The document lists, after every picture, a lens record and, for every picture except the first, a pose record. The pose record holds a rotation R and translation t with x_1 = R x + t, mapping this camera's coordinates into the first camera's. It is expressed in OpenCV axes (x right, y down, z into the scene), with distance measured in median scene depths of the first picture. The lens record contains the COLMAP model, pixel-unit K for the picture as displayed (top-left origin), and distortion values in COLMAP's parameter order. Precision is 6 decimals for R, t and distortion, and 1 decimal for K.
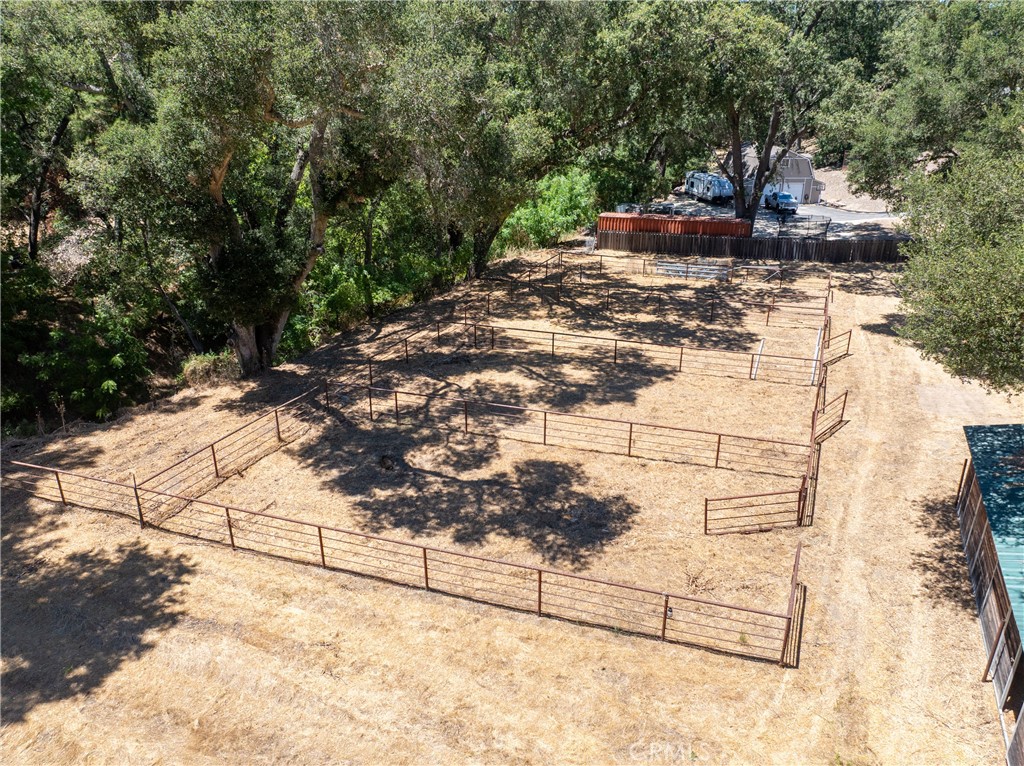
lens RADIAL K [[721.8, 0, 509.7], [0, 721.8, 377.6], [0, 0, 1]] dist [-0.055128, 0.024465]
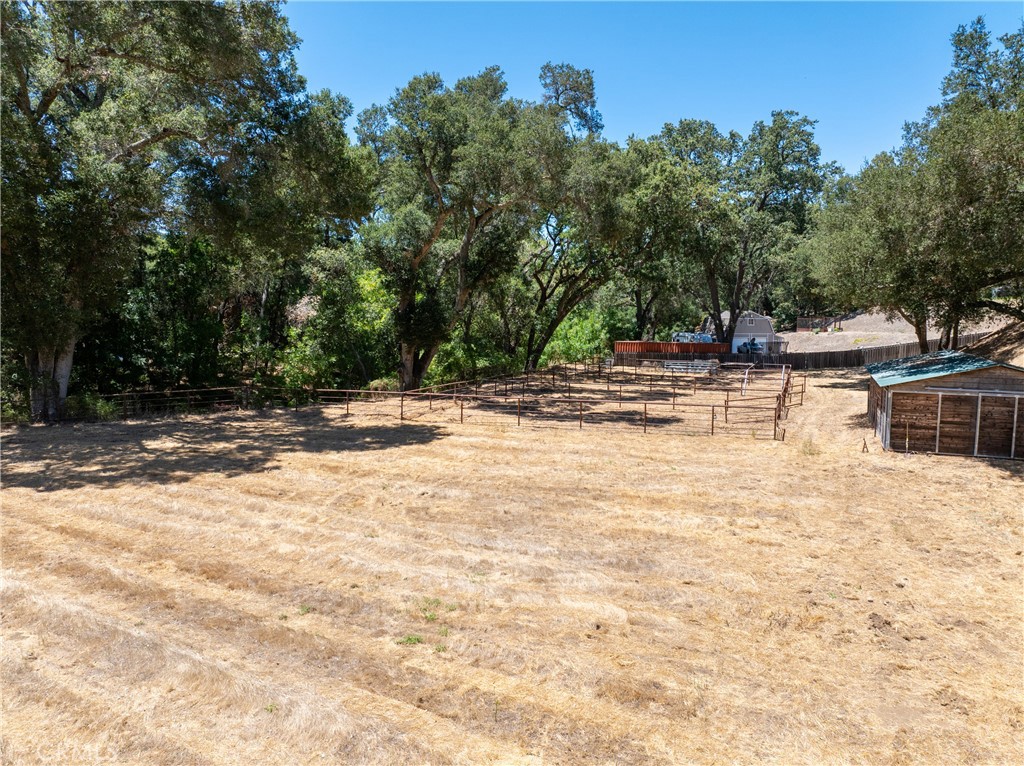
lens RADIAL K [[721.8, 0, 513.3], [0, 721.8, 385.9], [0, 0, 1]] dist [-0.055128, 0.024465]
pose [[0.999454, 0.002117, 0.032983, -0.188710], [0.006968, 0.962022, -0.272884, 0.376062], [-0.032308, 0.272965, 0.961481, -0.436268]]
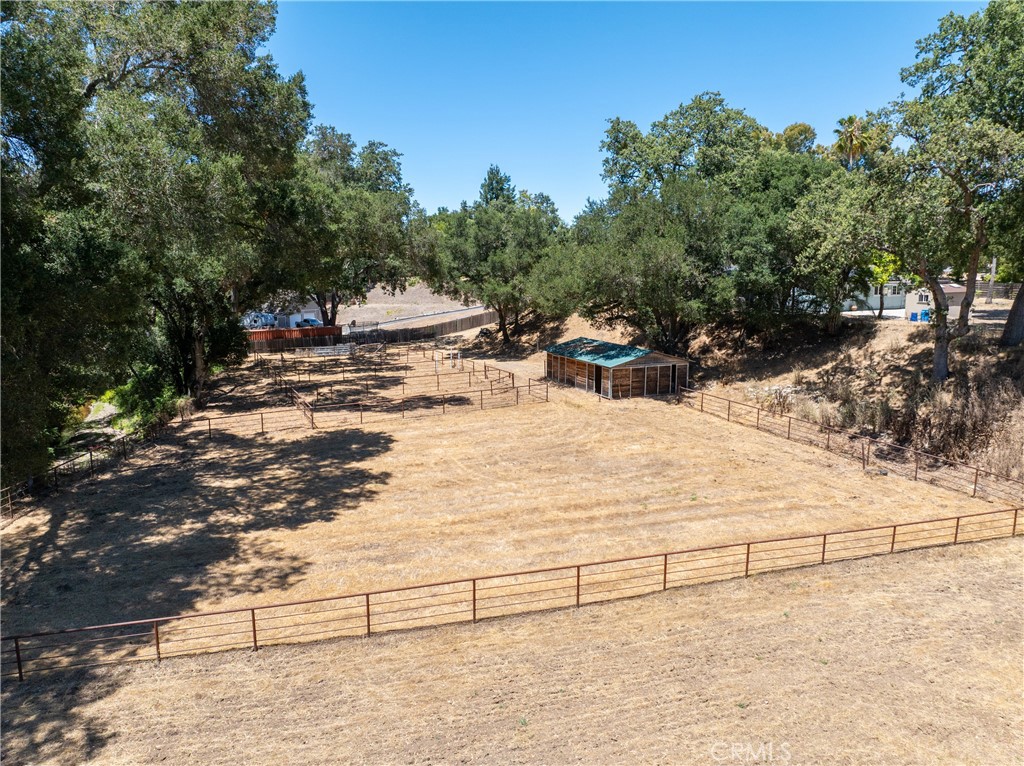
lens RADIAL K [[721.8, 0, 515.2], [0, 721.8, 382.3], [0, 0, 1]] dist [-0.055128, 0.024465]
pose [[0.649176, -0.116383, 0.751682, -1.071791], [0.277967, 0.956173, -0.092016, 0.276870], [-0.708029, 0.268678, 0.653075, -0.541523]]
